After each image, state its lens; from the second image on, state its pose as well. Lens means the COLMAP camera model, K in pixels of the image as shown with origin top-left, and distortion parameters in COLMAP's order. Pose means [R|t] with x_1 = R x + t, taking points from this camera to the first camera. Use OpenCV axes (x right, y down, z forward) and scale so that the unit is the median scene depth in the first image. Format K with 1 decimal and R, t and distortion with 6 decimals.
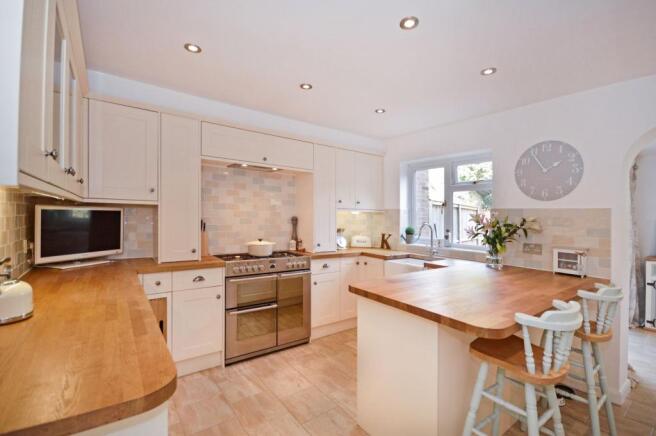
lens RADIAL K [[298.0, 0, 326.7], [0, 298.0, 223.6], [0, 0, 1]] dist [0.000639, 0.000043]
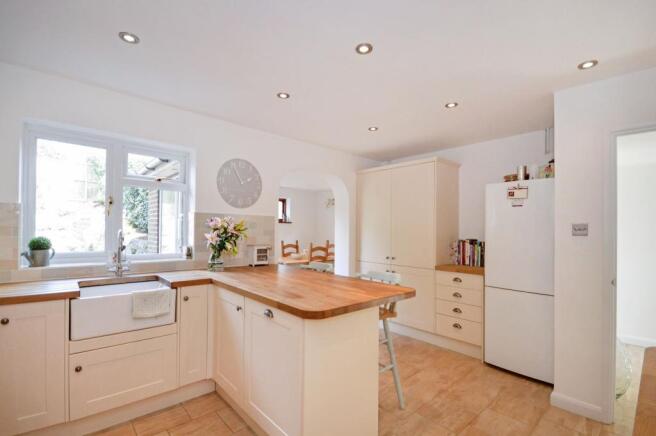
lens RADIAL K [[298.0, 0, 326.7], [0, 298.0, 223.6], [0, 0, 1]] dist [0.000639, 0.000043]
pose [[-0.094972, 0.000295, 0.995480, -0.505529], [0.006935, 0.999976, 0.000366, -0.011816], [-0.995456, 0.006939, -0.094972, 0.772132]]
